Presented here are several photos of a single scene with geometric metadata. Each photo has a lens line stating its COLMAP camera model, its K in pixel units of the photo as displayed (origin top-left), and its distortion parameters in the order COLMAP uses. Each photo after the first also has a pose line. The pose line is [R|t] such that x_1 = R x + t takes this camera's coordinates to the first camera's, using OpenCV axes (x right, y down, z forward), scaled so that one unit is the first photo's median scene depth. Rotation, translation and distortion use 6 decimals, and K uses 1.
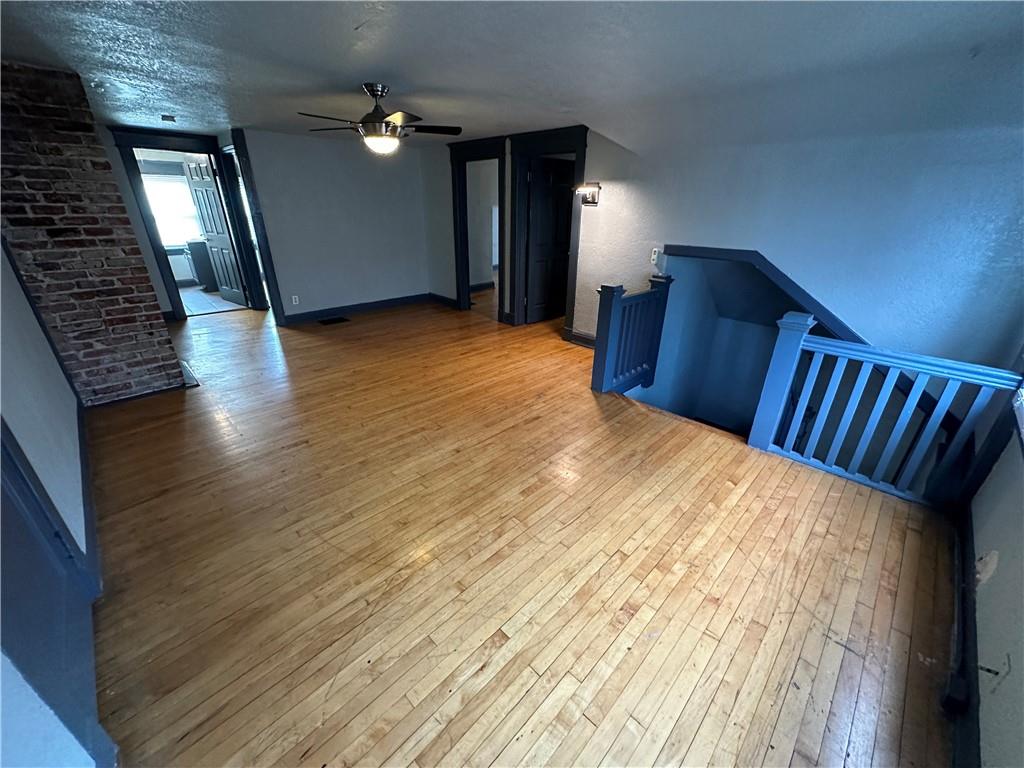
lens RADIAL K [[408.1, 0, 512.5], [0, 408.1, 382.8], [0, 0, 1]] dist [-0.001757, -0.000035]
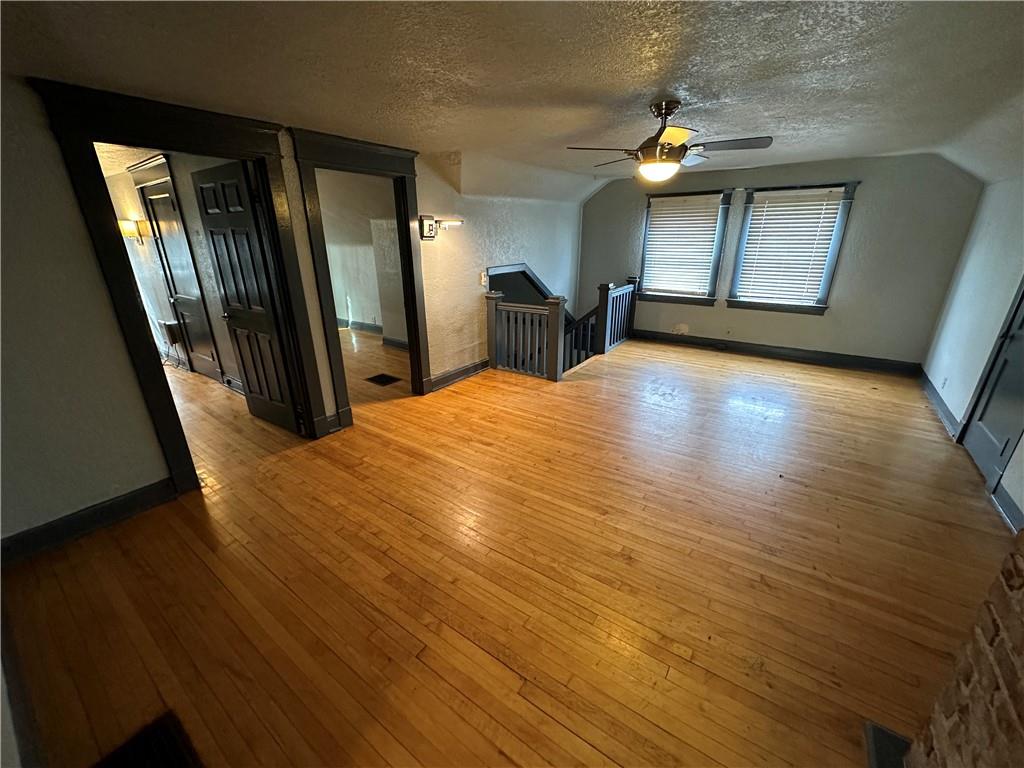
lens RADIAL K [[408.1, 0, 512.5], [0, 408.1, 382.8], [0, 0, 1]] dist [-0.001757, -0.000035]
pose [[-0.168569, -0.345253, 0.923247, -1.036178], [0.408648, 0.827885, 0.384204, -0.574065], [-0.896990, 0.442048, 0.001532, 1.258690]]
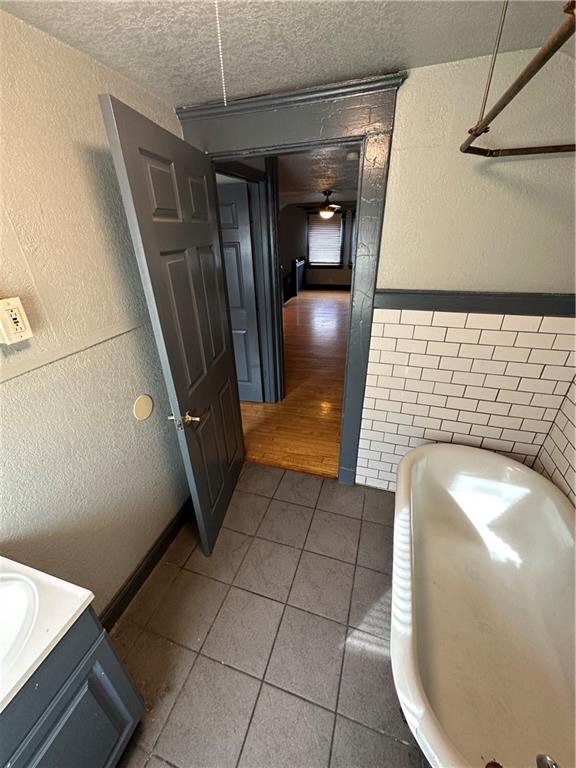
lens RADIAL K [[306.1, 0, 288.0], [0, 306.1, 384.0], [0, 0, 1]] dist [-0.001757, -0.000035]
pose [[-0.460680, -0.403826, 0.790379, -1.799846], [0.380007, 0.715015, 0.586812, -0.874563], [-0.802103, 0.570682, -0.175936, 1.798246]]
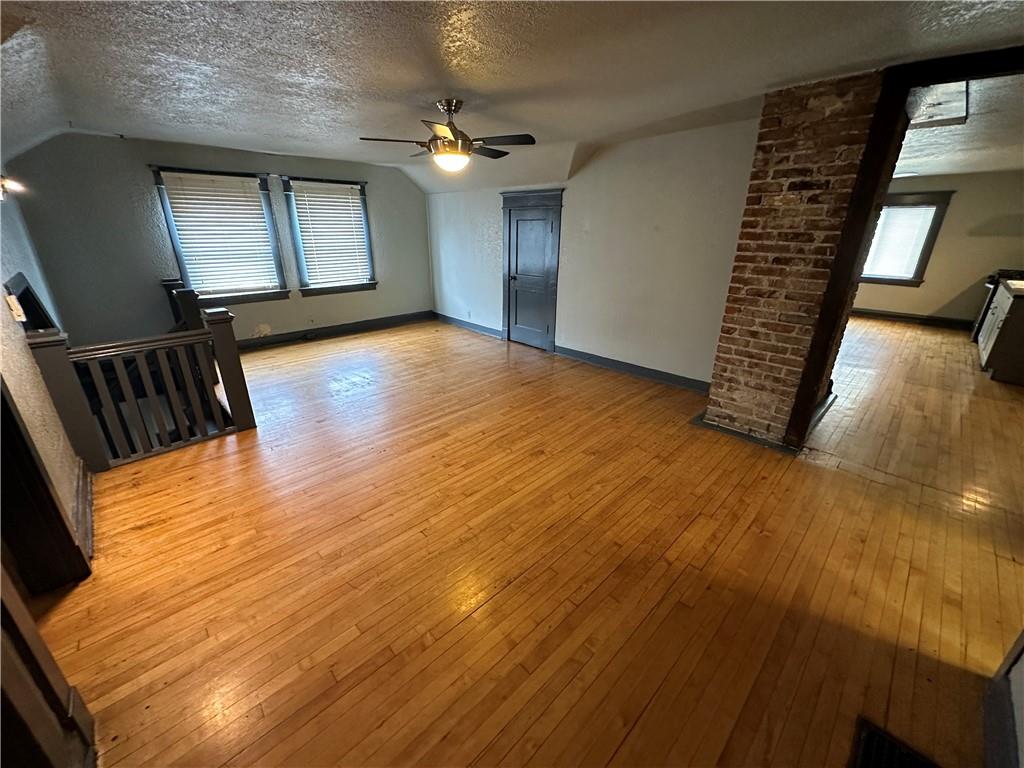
lens RADIAL K [[408.1, 0, 512.5], [0, 408.1, 382.8], [0, 0, 1]] dist [-0.001757, -0.000035]
pose [[-0.999794, -0.019916, 0.003788, -0.406377], [-0.011346, 0.704528, 0.709585, -0.767880], [-0.016800, 0.709397, -0.704609, 1.734768]]
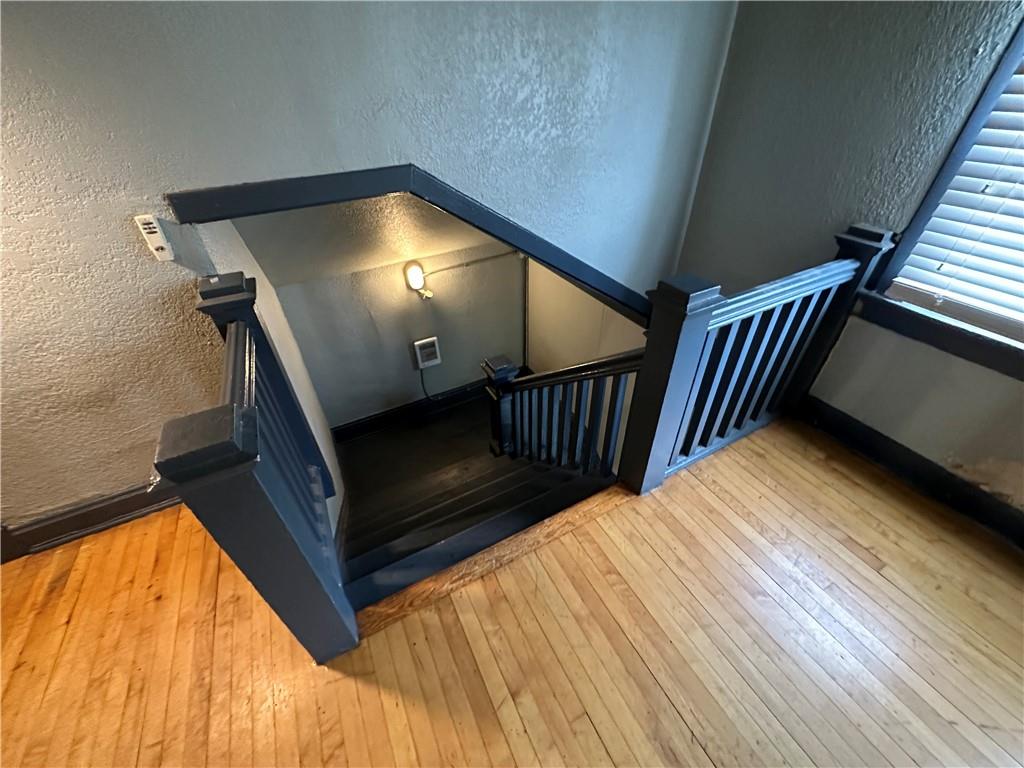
lens RADIAL K [[408.1, 0, 512.5], [0, 408.1, 382.8], [0, 0, 1]] dist [-0.001757, -0.000035]
pose [[0.292579, -0.593015, 0.750154, 0.136960], [0.413271, 0.785851, 0.460049, -0.298534], [-0.862325, 0.175416, 0.474999, 0.730426]]
